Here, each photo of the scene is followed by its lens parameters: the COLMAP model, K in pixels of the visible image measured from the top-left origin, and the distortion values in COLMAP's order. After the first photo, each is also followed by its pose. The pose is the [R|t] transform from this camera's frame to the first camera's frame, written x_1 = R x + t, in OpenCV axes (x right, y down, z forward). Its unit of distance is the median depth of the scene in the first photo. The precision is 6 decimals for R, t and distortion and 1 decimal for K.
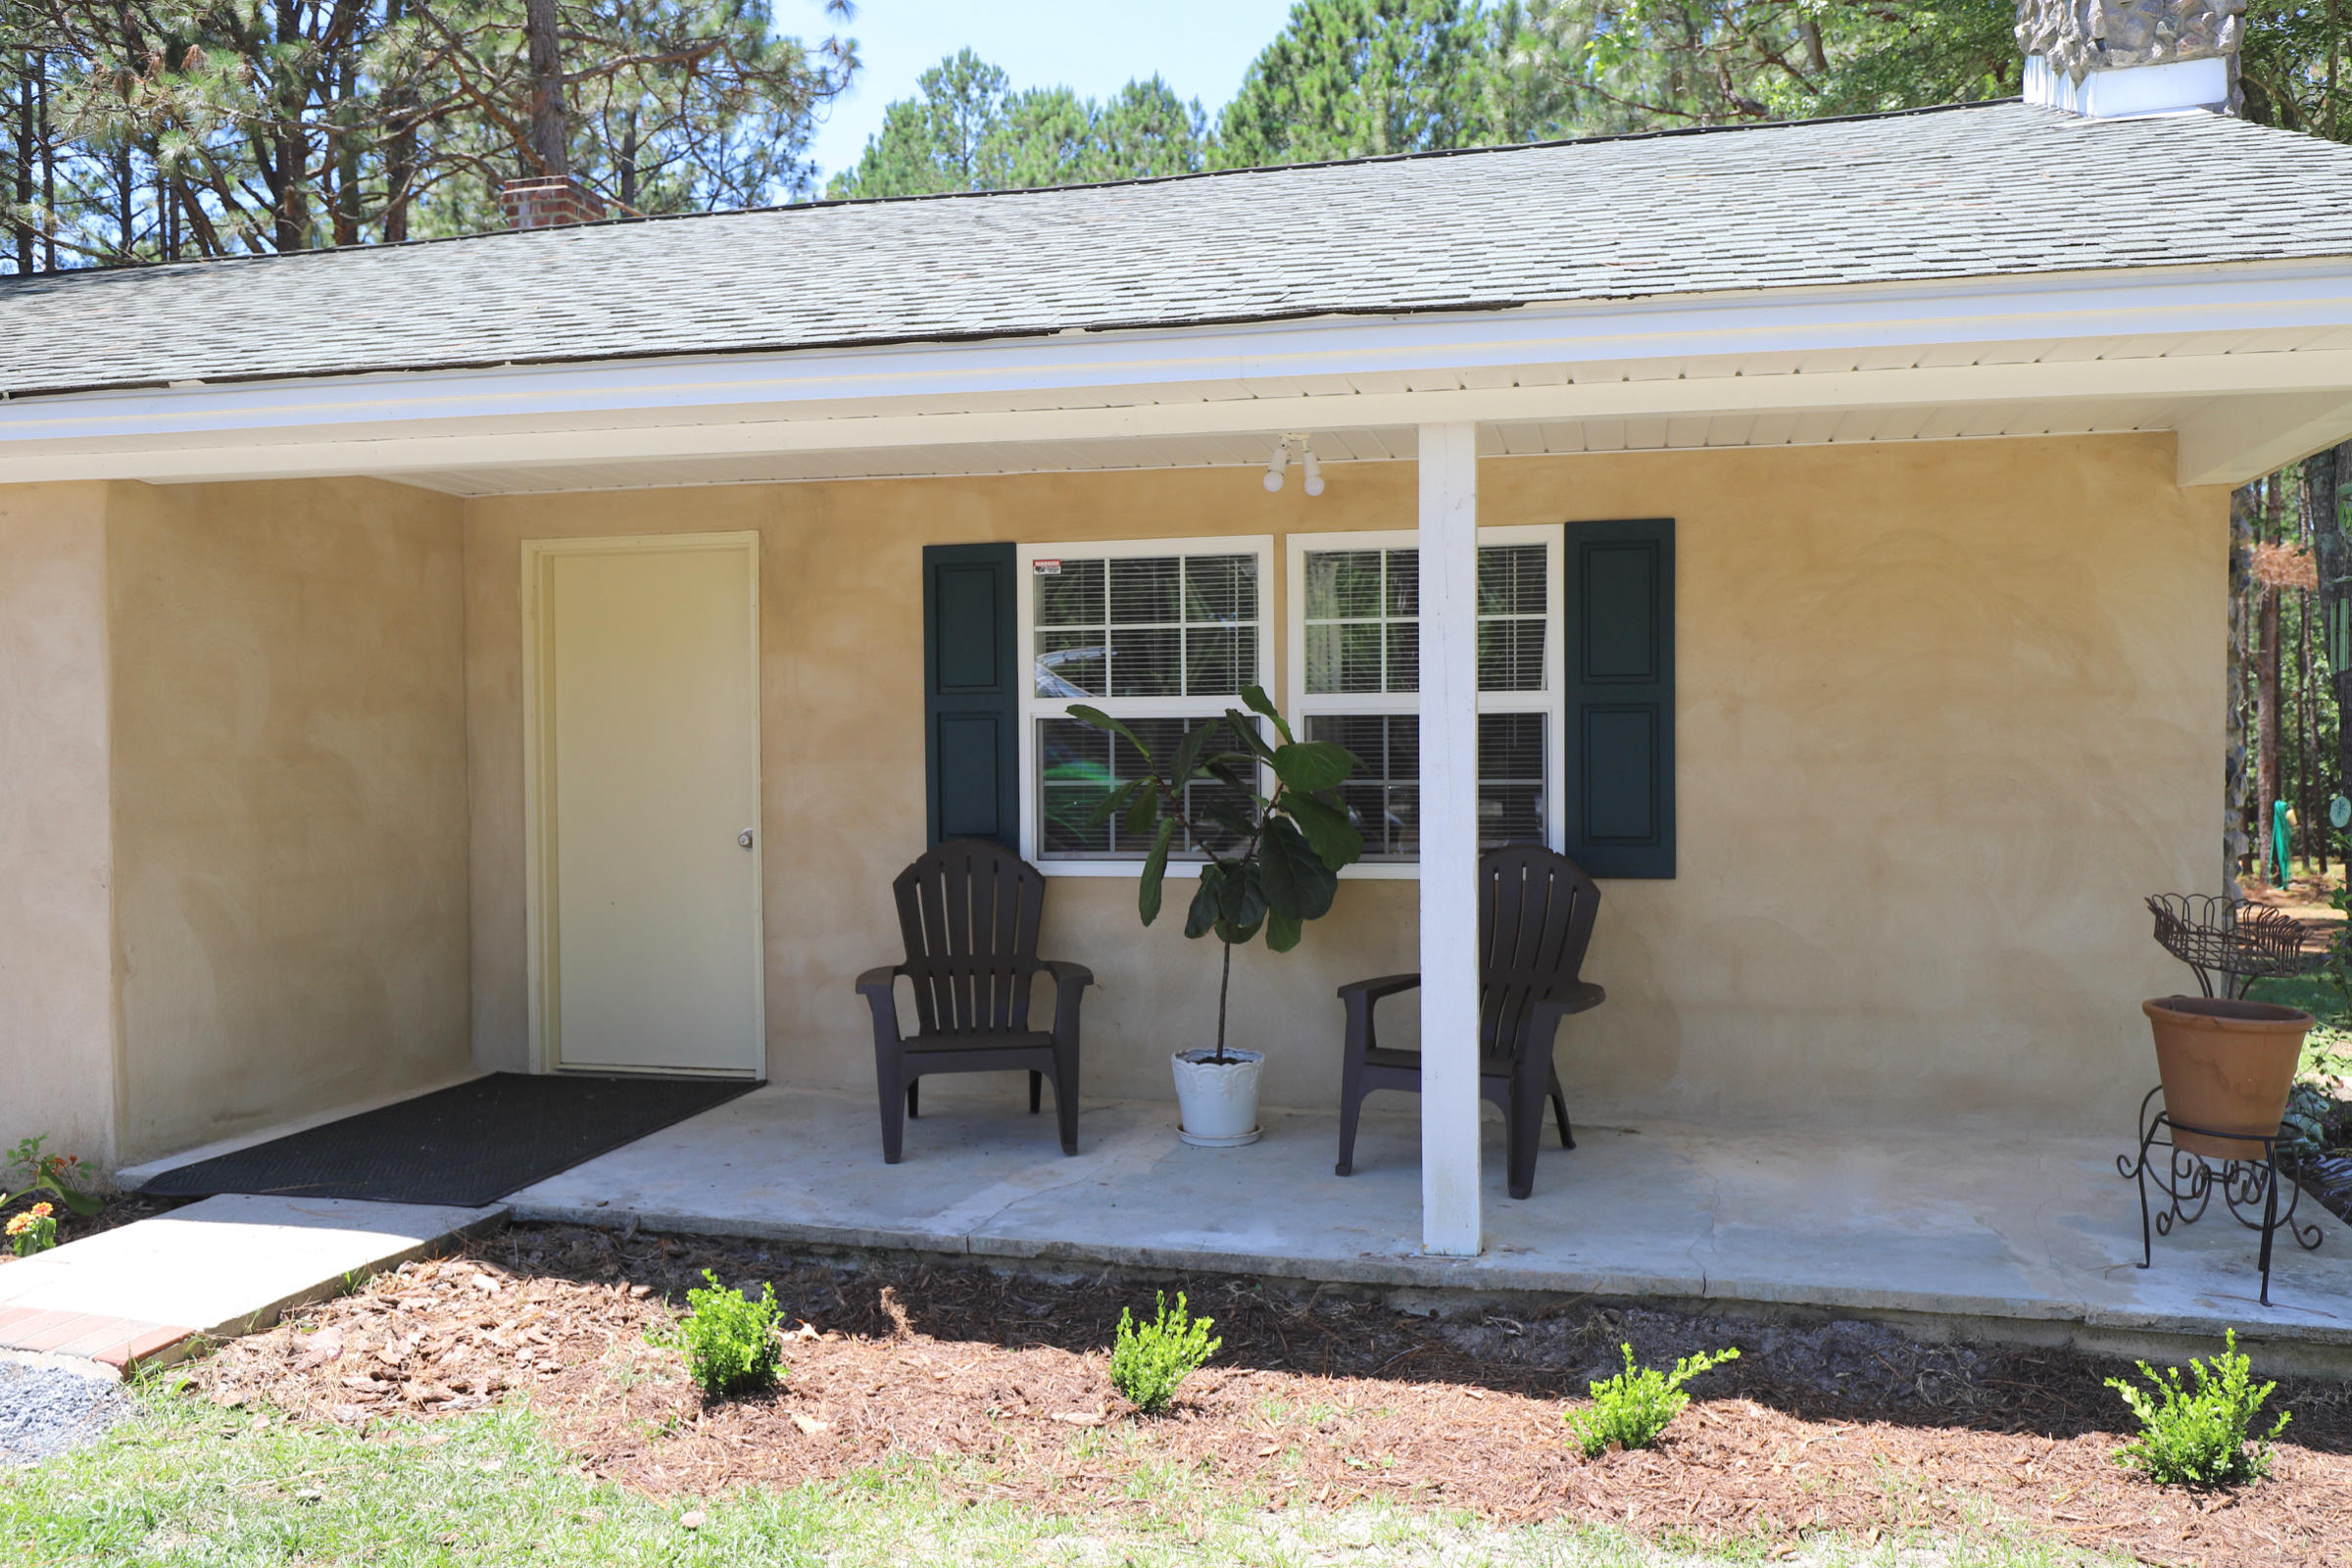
lens RADIAL K [[1774.0, 0, 1184.1], [0, 1774.0, 770.5], [0, 0, 1]] dist [0.010198, -0.010887]
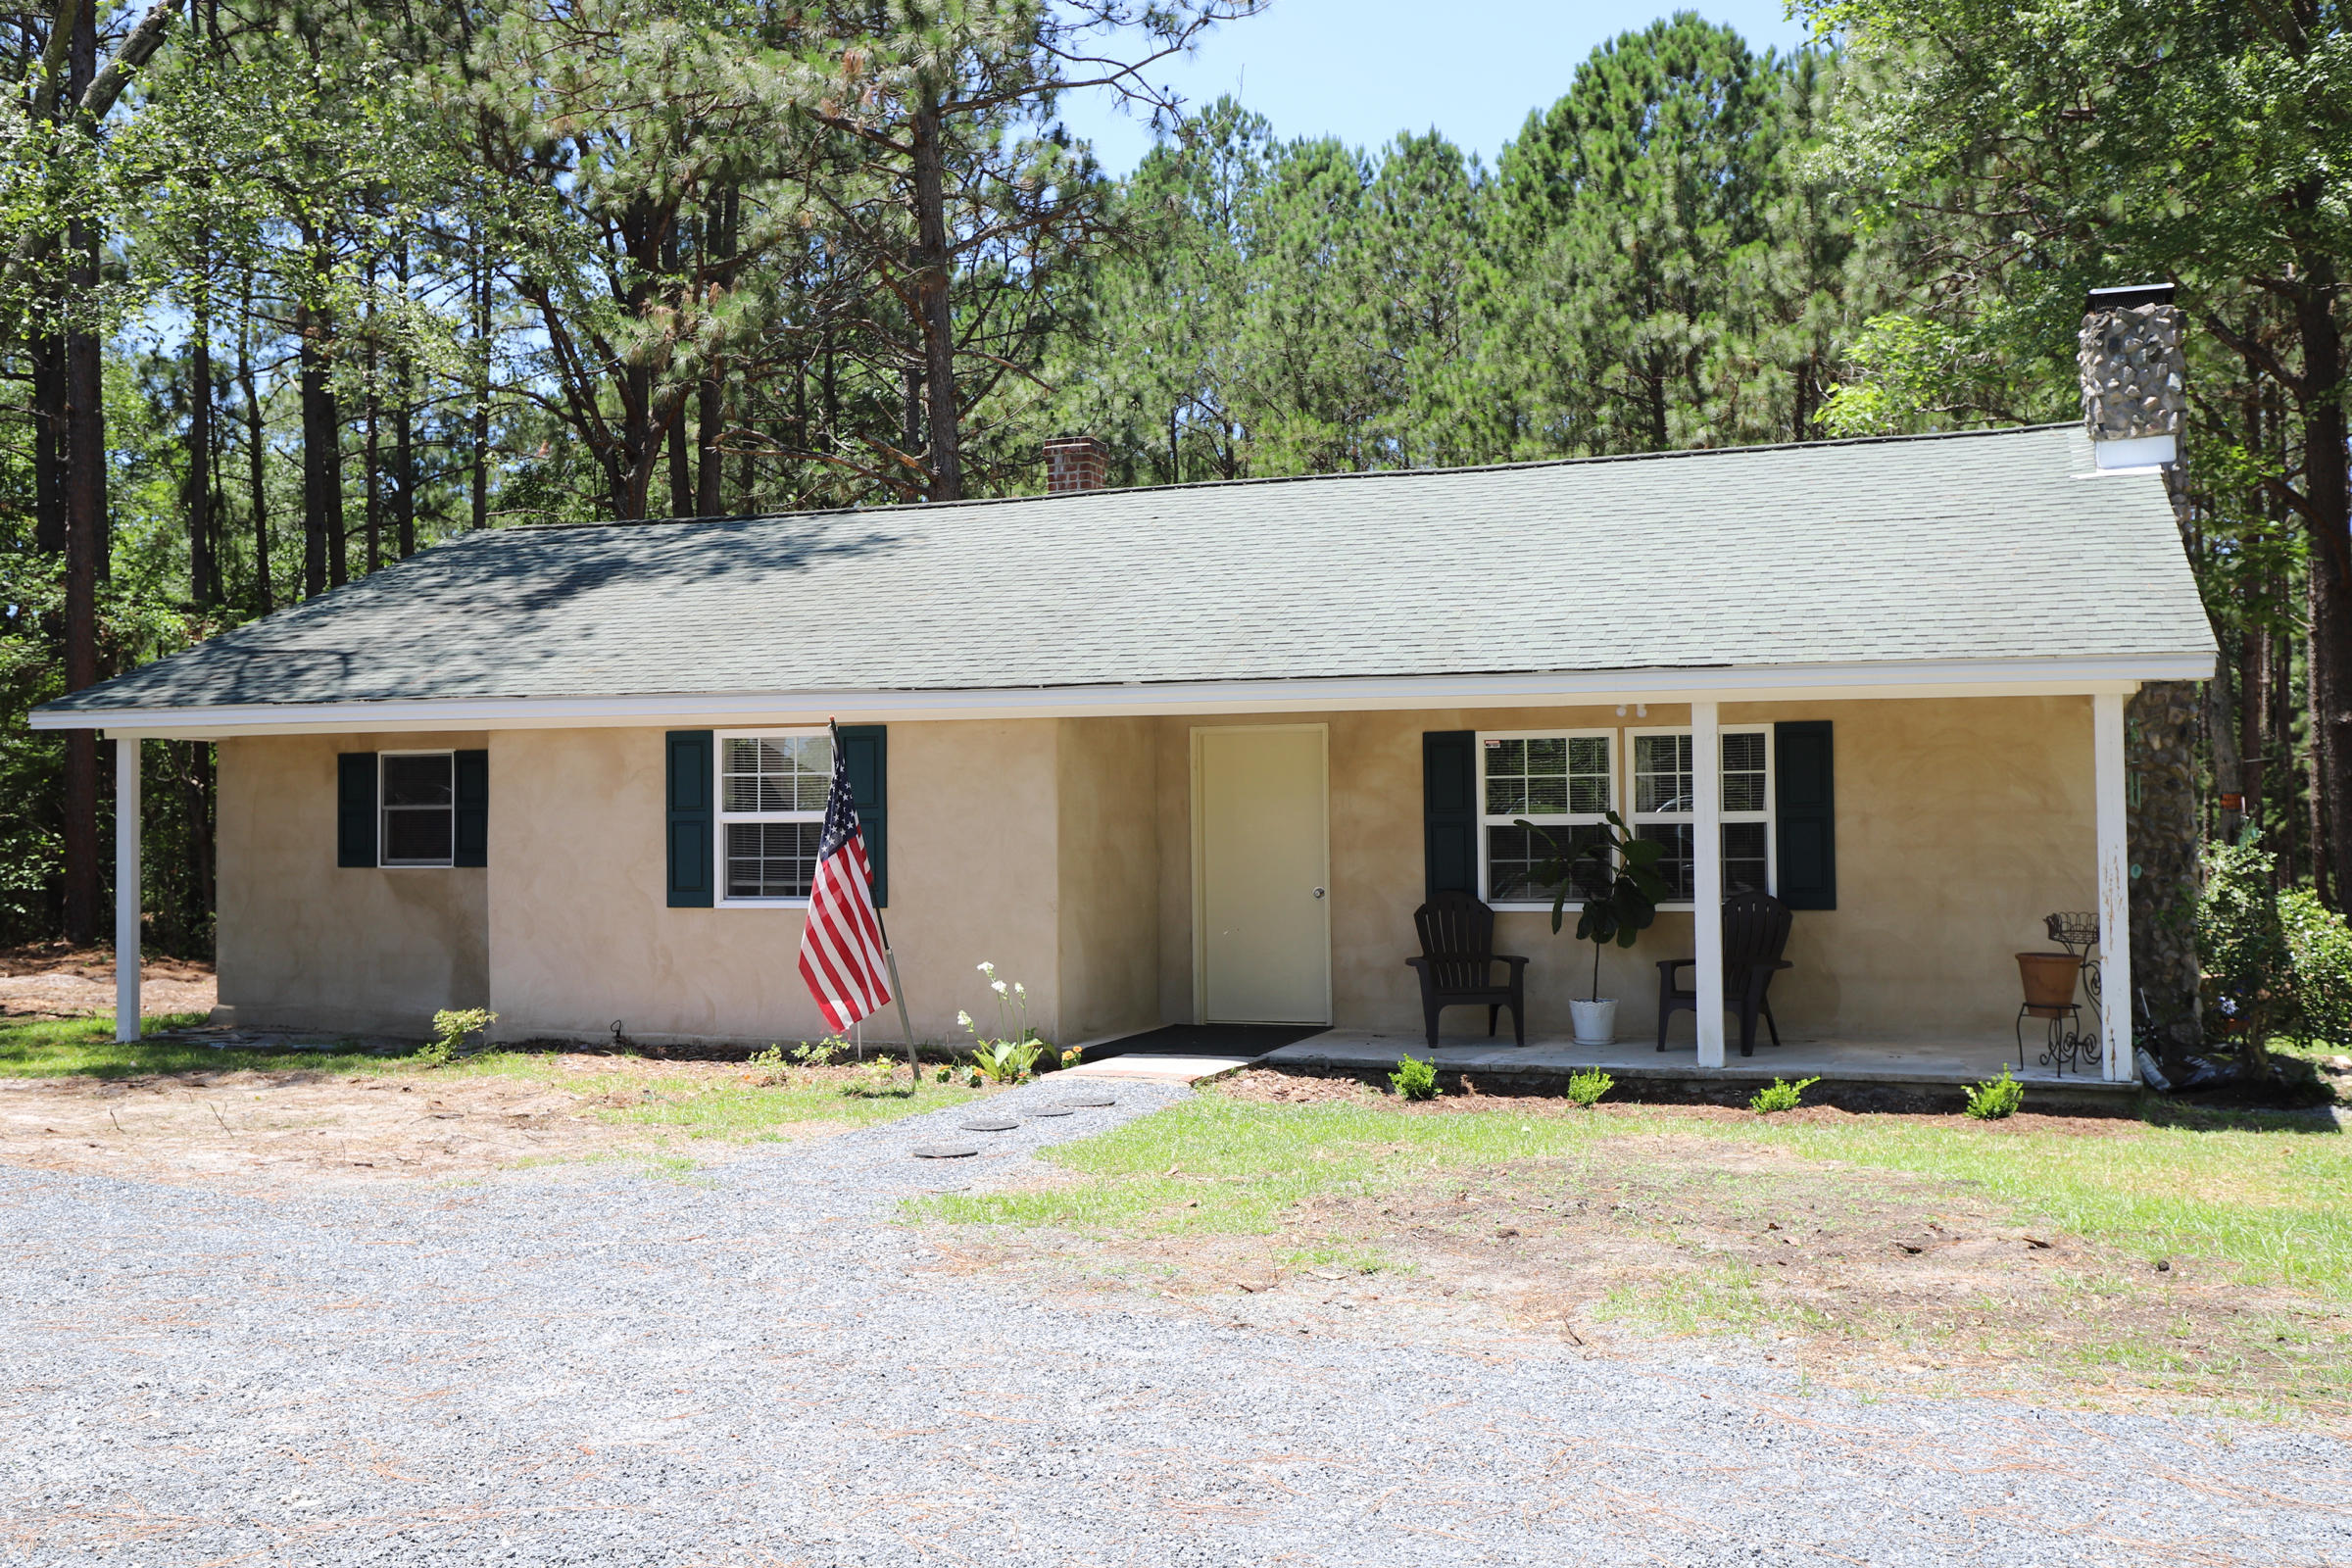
lens RADIAL K [[2165.5, 0, 1186.8], [0, 2165.5, 786.3], [0, 0, 1]] dist [-0.010151, 0.000000]
pose [[0.993534, -0.007017, -0.113319, -0.124240], [0.003434, 0.999489, -0.031788, -0.000001], [0.113484, 0.031194, 0.993050, -1.148808]]
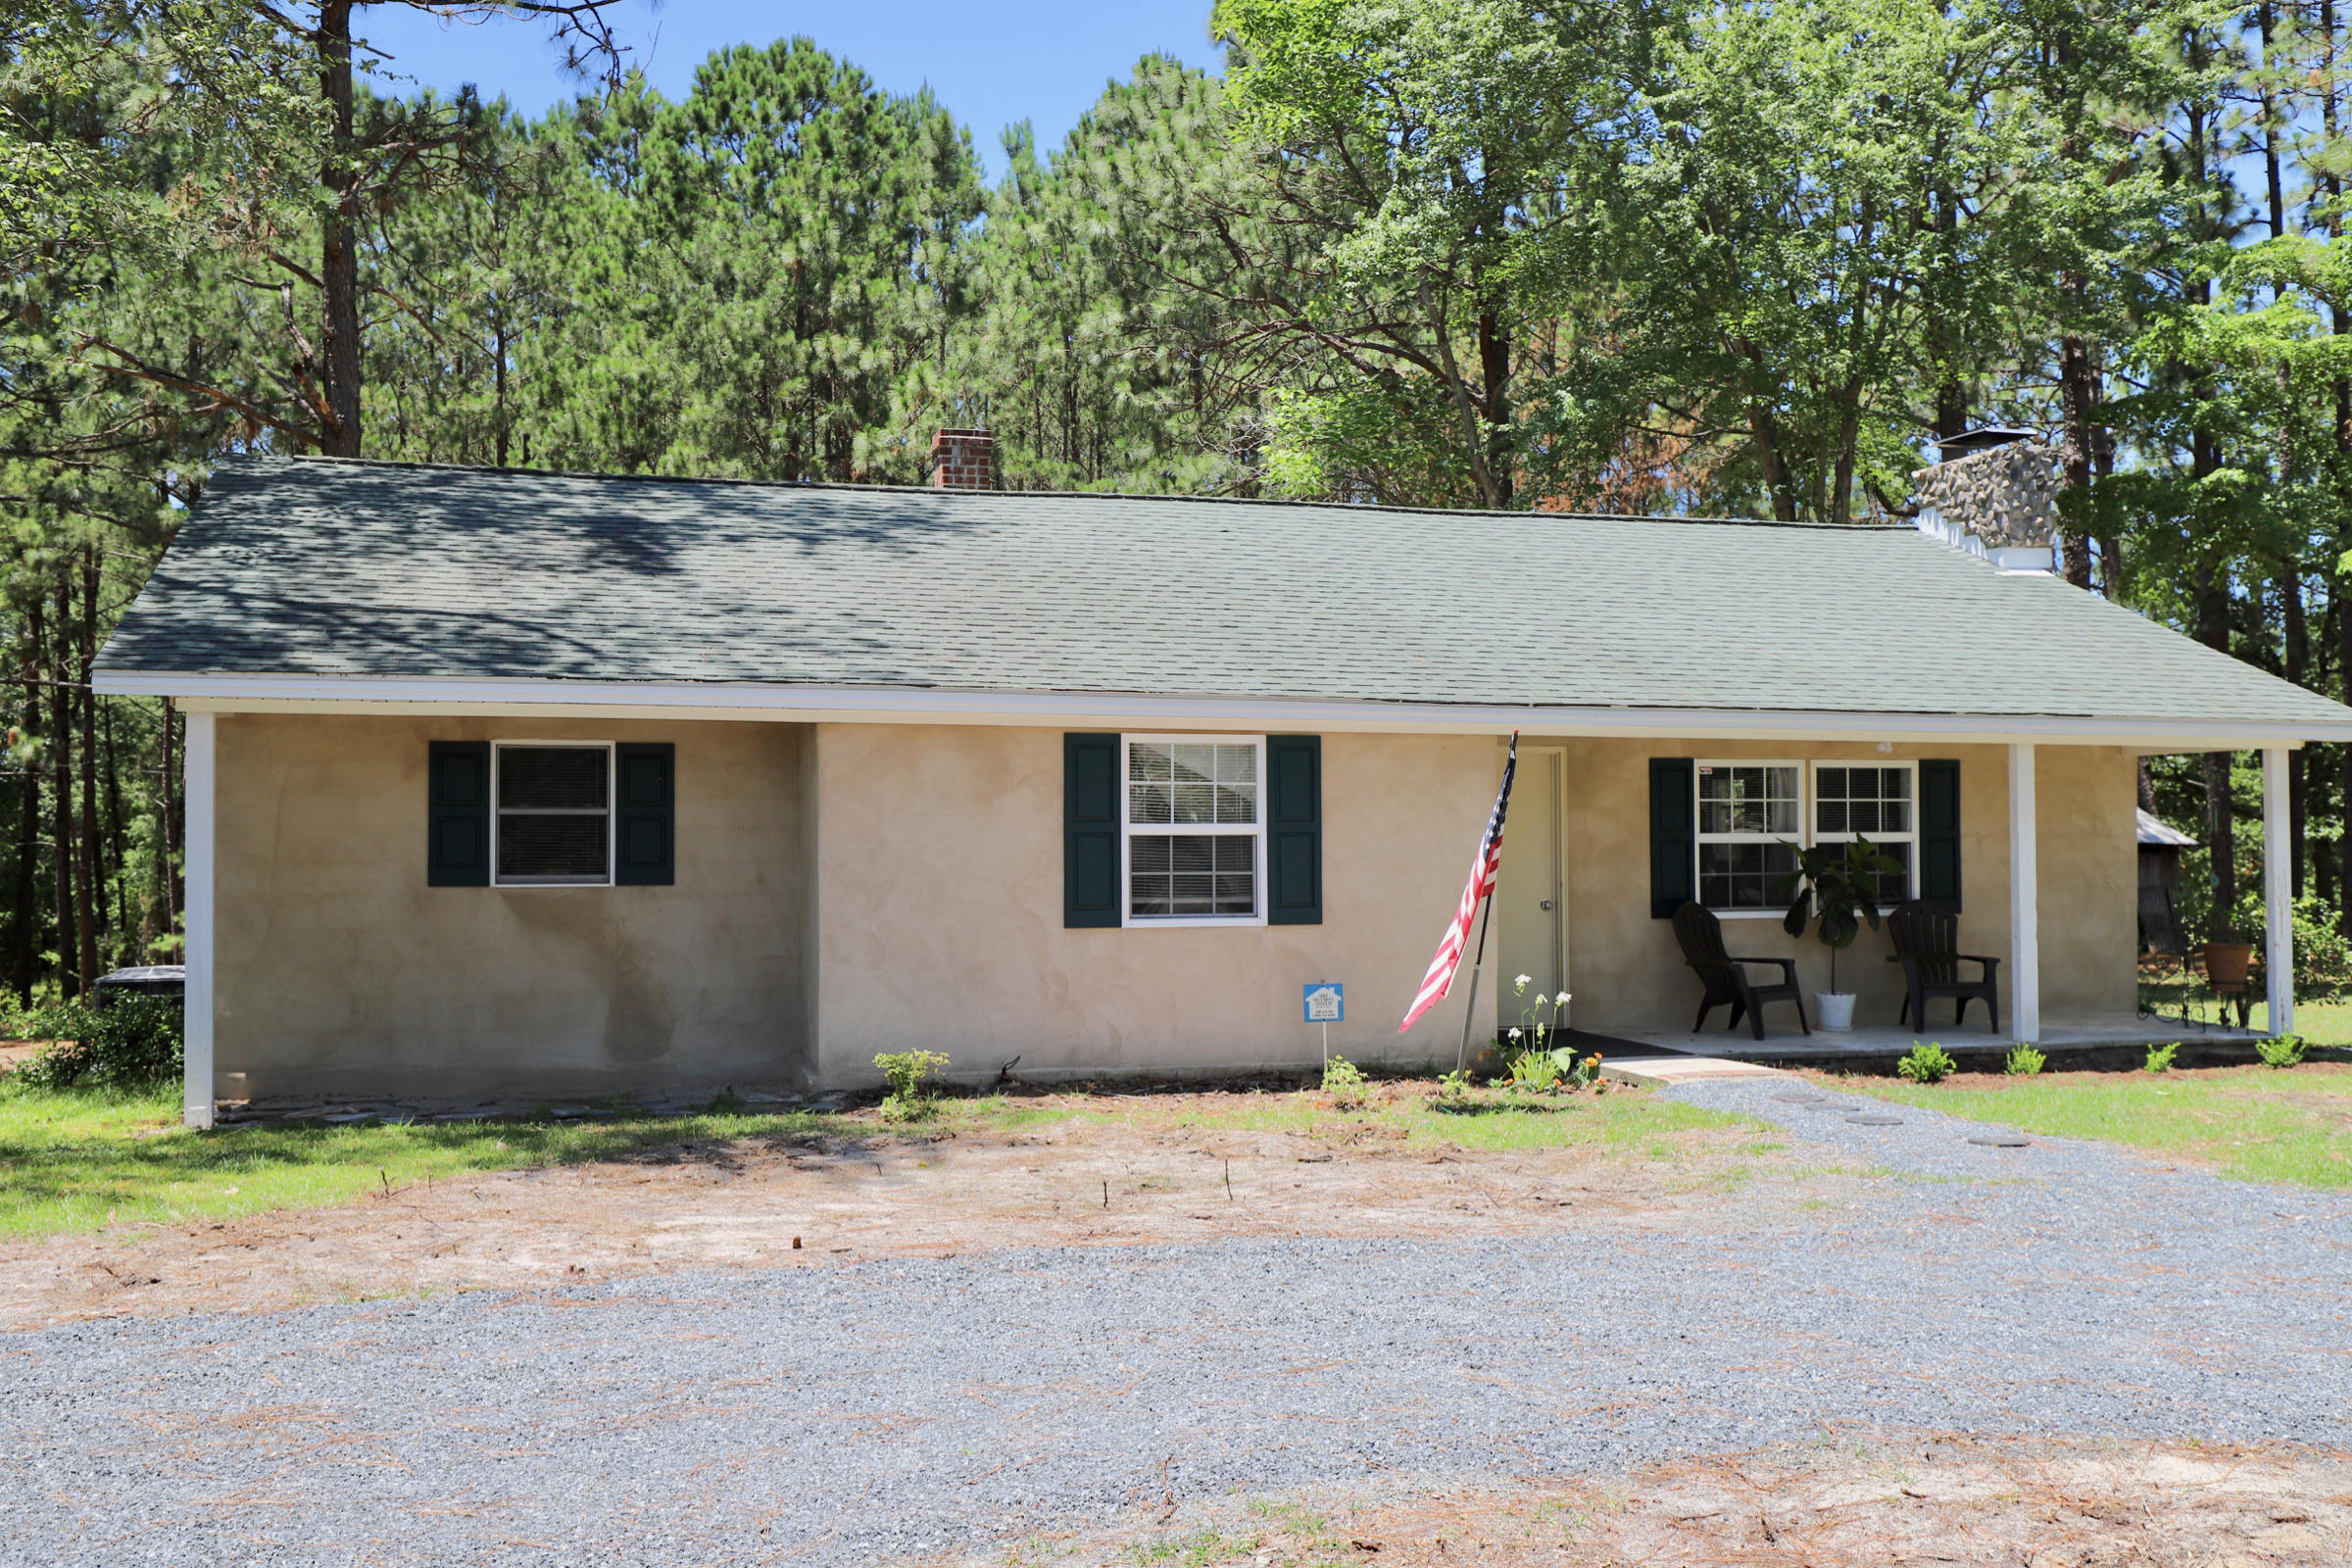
lens RADIAL K [[2165.5, 0, 1193.4], [0, 2165.5, 791.8], [0, 0, 1]] dist [-0.010151, 0.000000]
pose [[0.873223, 0.013141, 0.487143, -1.659873], [0.003464, 0.999444, -0.033170, -0.007059], [-0.487308, 0.030652, 0.872692, -0.831128]]
